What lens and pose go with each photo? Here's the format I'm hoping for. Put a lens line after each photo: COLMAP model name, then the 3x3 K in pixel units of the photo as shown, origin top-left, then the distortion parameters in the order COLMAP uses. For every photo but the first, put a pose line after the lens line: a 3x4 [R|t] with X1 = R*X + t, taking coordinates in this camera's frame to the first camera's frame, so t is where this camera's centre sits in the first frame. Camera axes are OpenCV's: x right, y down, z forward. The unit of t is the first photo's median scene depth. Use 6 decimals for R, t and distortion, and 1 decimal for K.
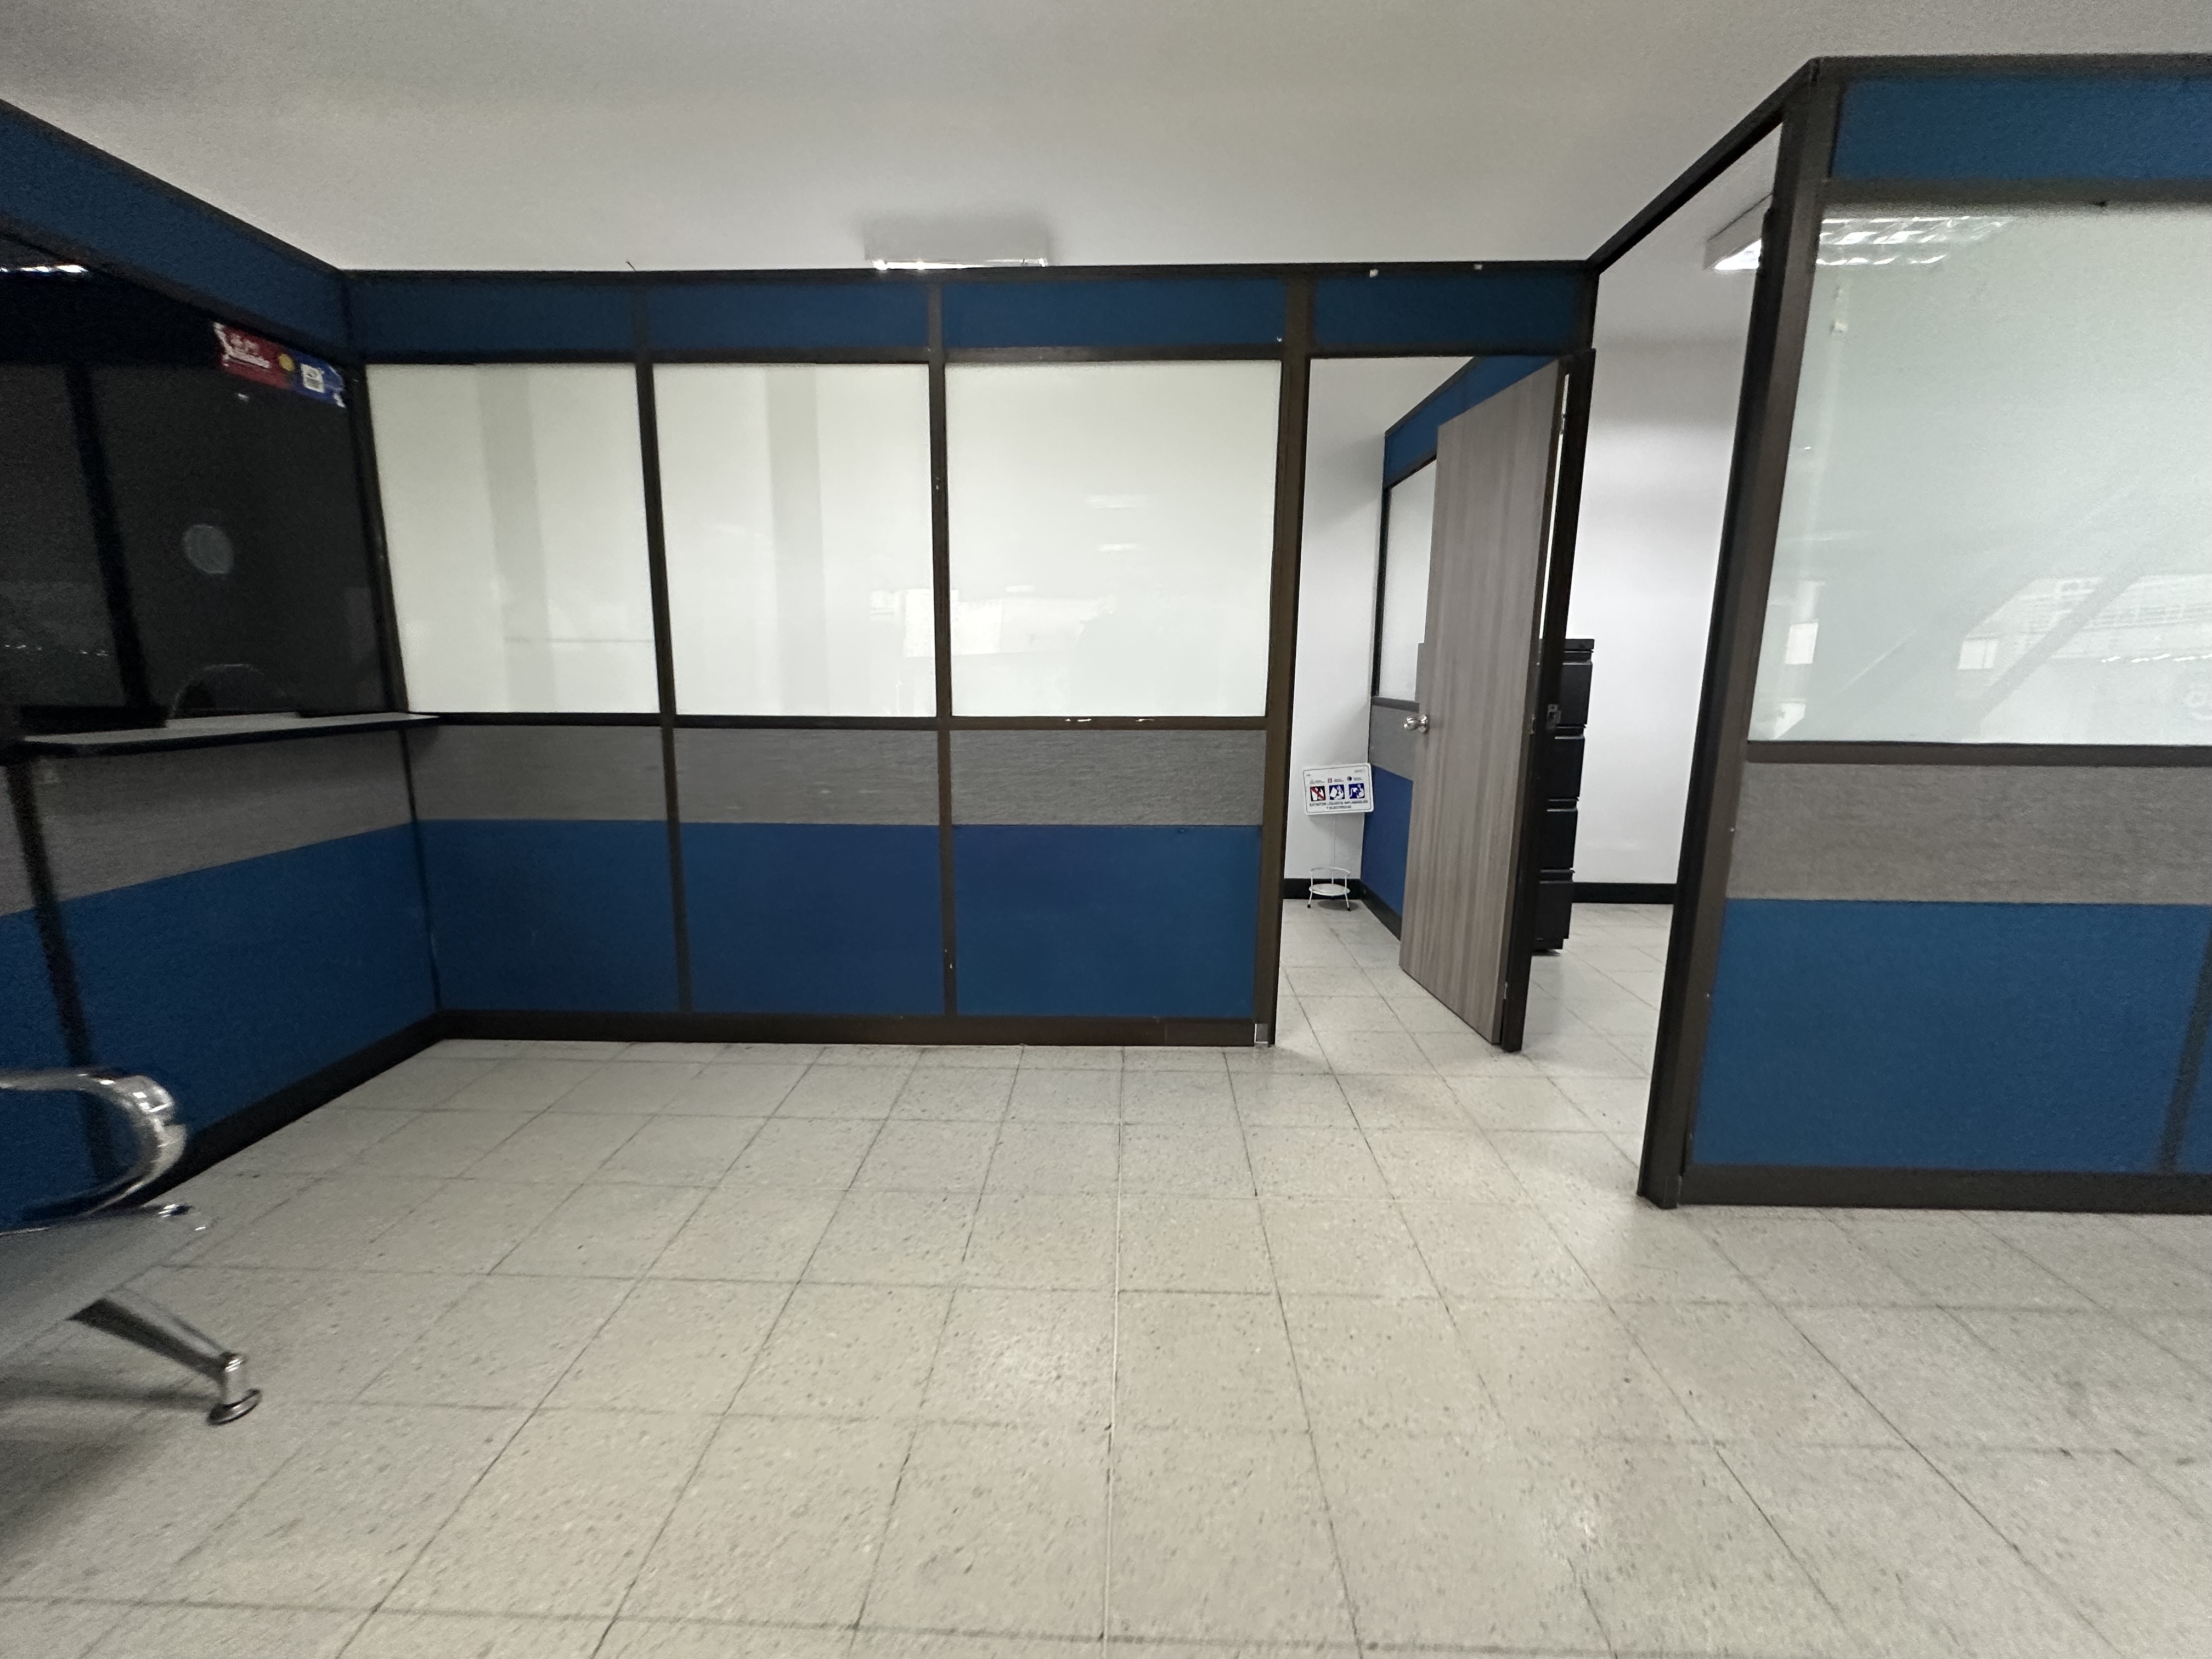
lens RADIAL K [[879.6, 0, 1103.6], [0, 879.6, 833.8], [0, 0, 1]] dist [-0.000252, -0.000081]
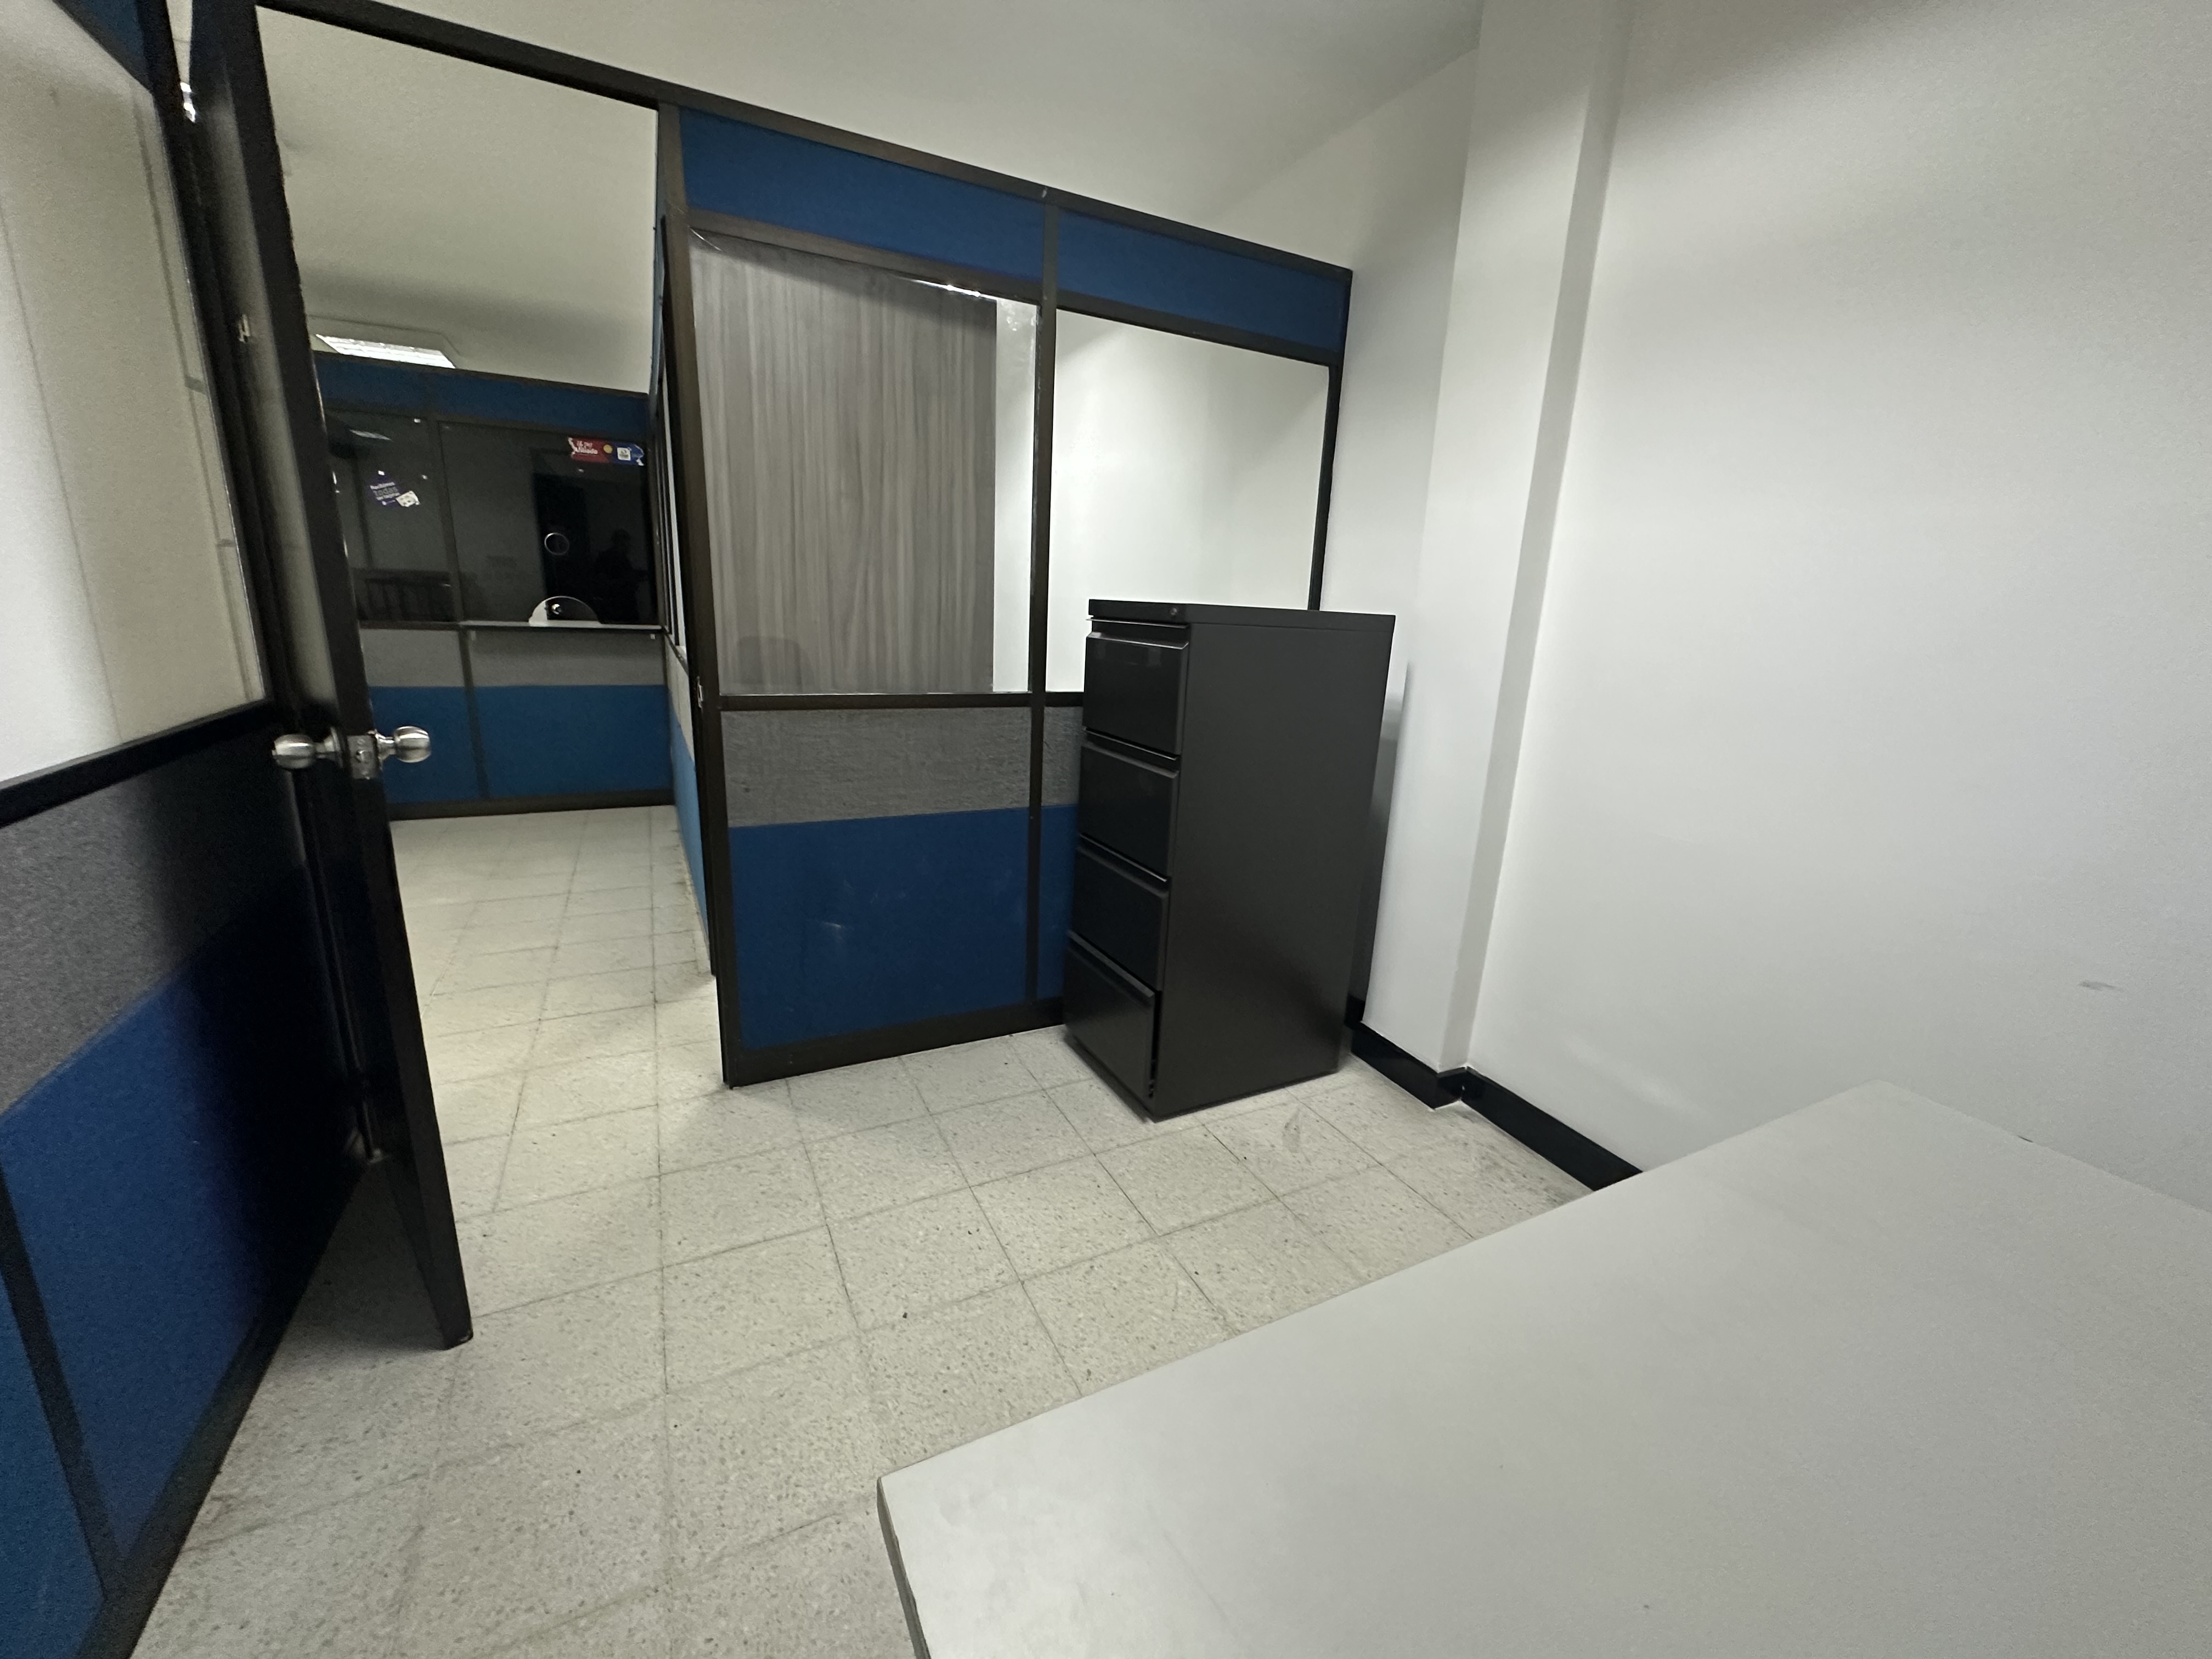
lens RADIAL K [[879.6, 0, 1112.0], [0, 879.6, 826.6], [0, 0, 1]] dist [-0.000252, -0.000081]
pose [[0.484986, 0.240943, -0.840675, 1.497052], [-0.205777, 0.965747, 0.158077, -0.239020], [0.849967, 0.096326, 0.517955, 0.970723]]
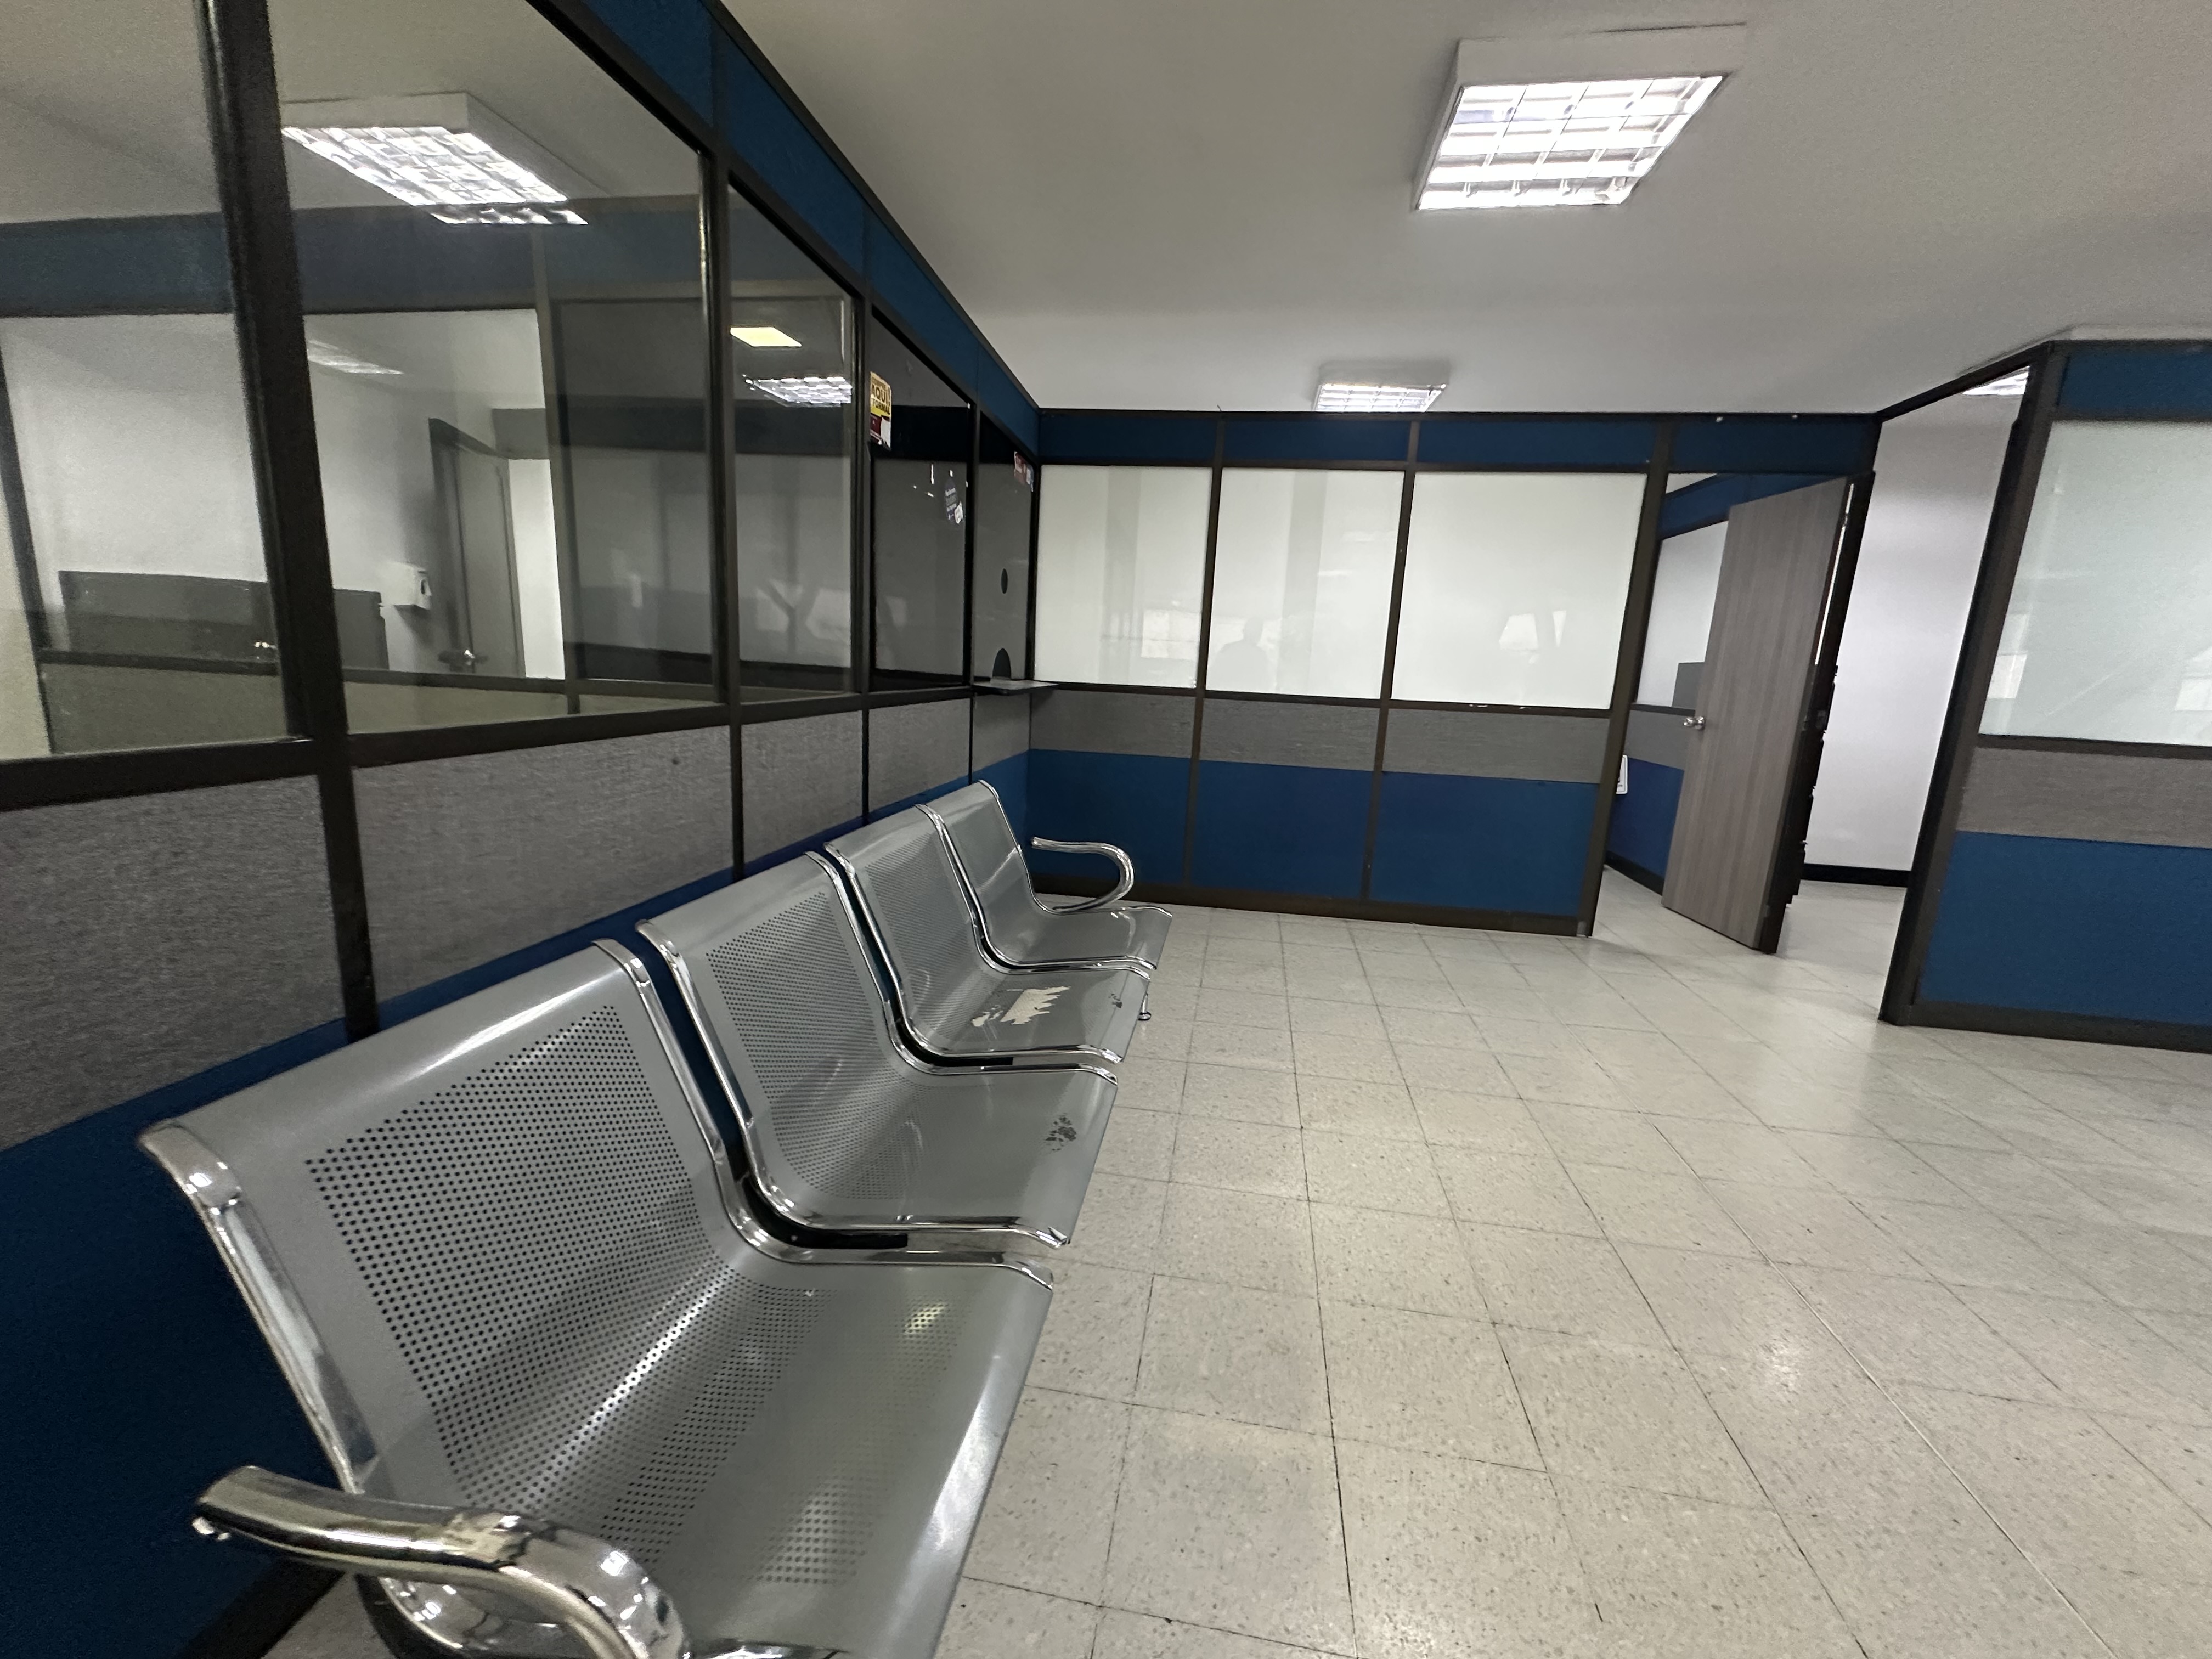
lens RADIAL K [[879.6, 0, 1106.2], [0, 879.6, 833.3], [0, 0, 1]] dist [-0.000252, -0.000081]
pose [[0.990915, 0.064877, -0.117807, -0.506821], [-0.064892, 0.997885, 0.003705, 0.134703], [0.117798, 0.003973, 0.993030, -0.615880]]
